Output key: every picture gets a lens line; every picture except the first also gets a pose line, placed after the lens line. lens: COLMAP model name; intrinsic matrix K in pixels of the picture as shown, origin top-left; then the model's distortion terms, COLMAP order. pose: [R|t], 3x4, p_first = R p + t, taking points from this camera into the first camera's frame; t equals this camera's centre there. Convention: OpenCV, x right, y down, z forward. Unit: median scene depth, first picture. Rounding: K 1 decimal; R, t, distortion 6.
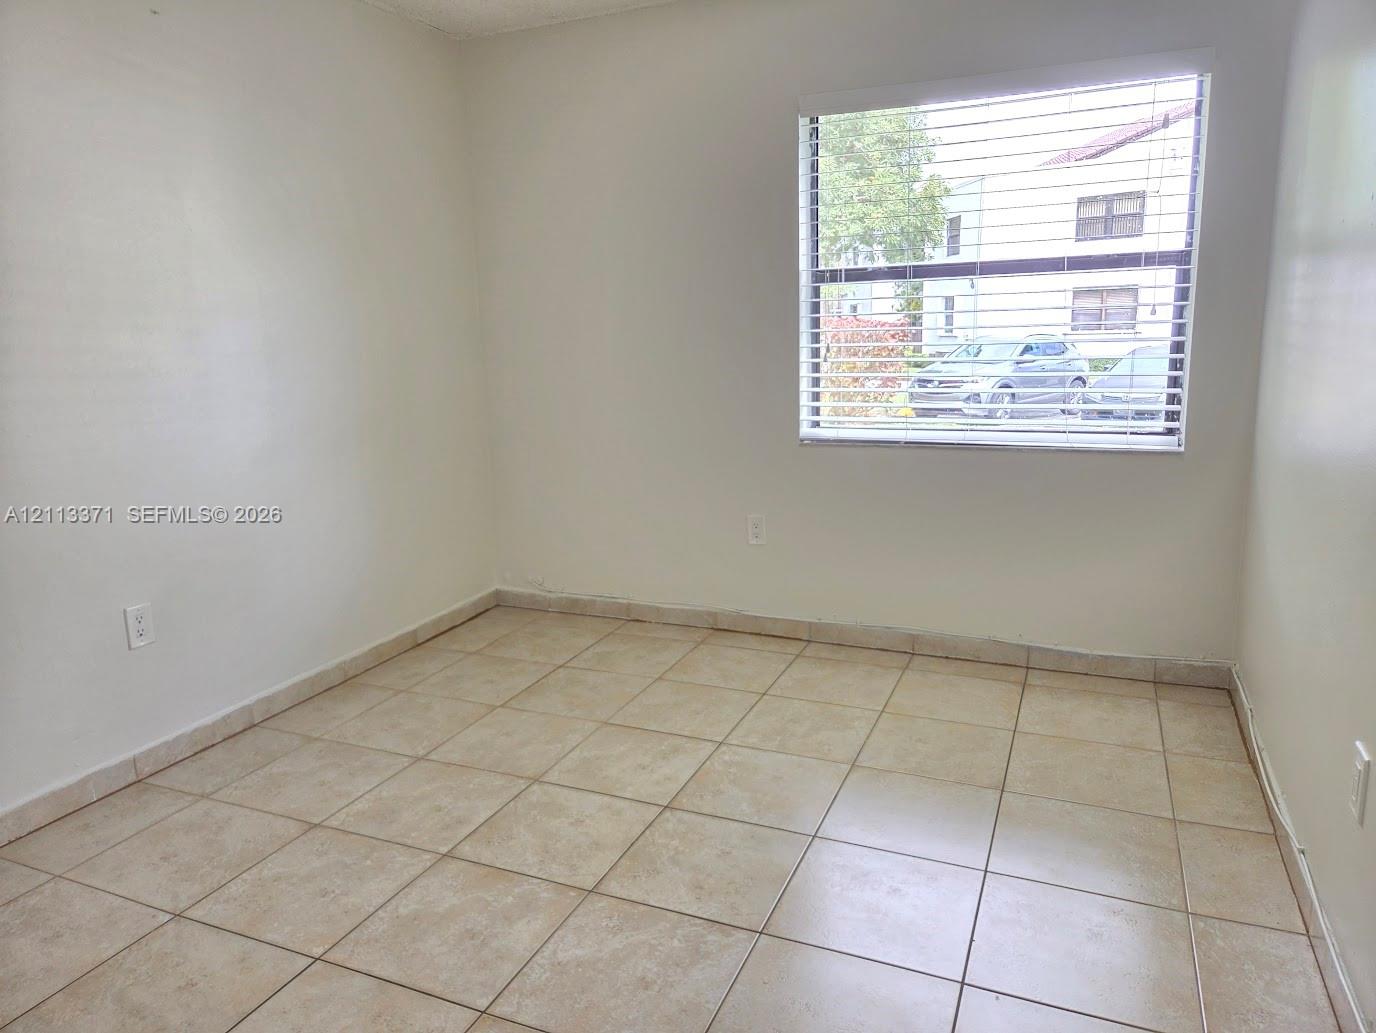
lens RADIAL K [[931.3, 0, 688.0], [0, 931.3, 516.5], [0, 0, 1]] dist [0.039945, -0.035308]
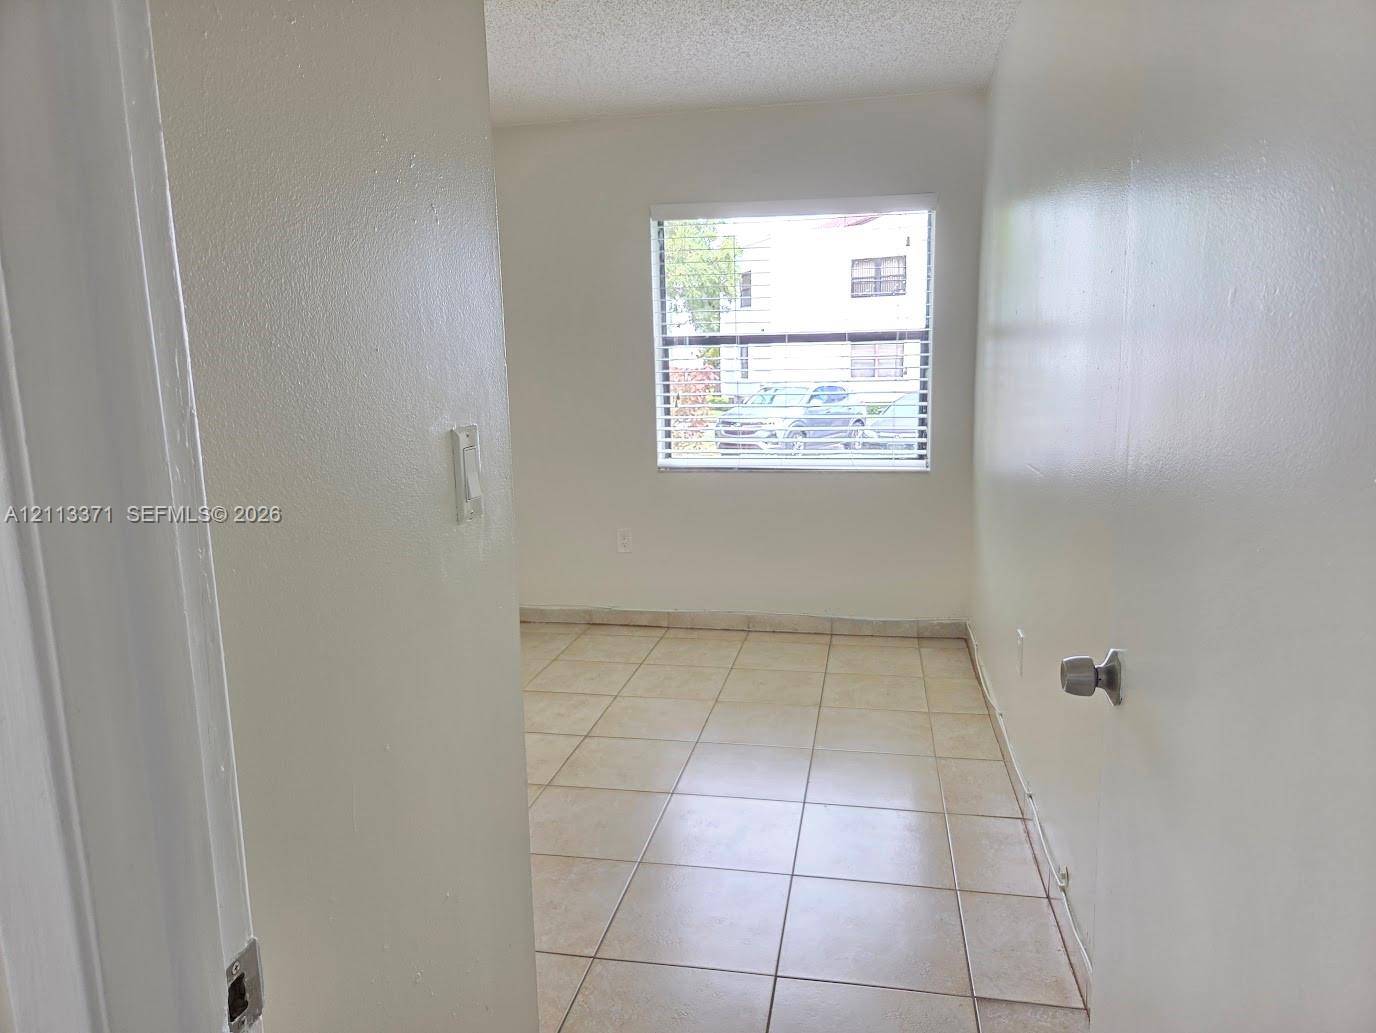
lens RADIAL K [[966.1, 0, 689.1], [0, 966.1, 550.7], [0, 0, 1]] dist [-0.001029, 0.058331]
pose [[0.976065, -0.032908, 0.214975, -0.132056], [0.035880, 0.999307, -0.009937, 0.047963], [-0.214499, 0.017412, 0.976569, -0.313842]]
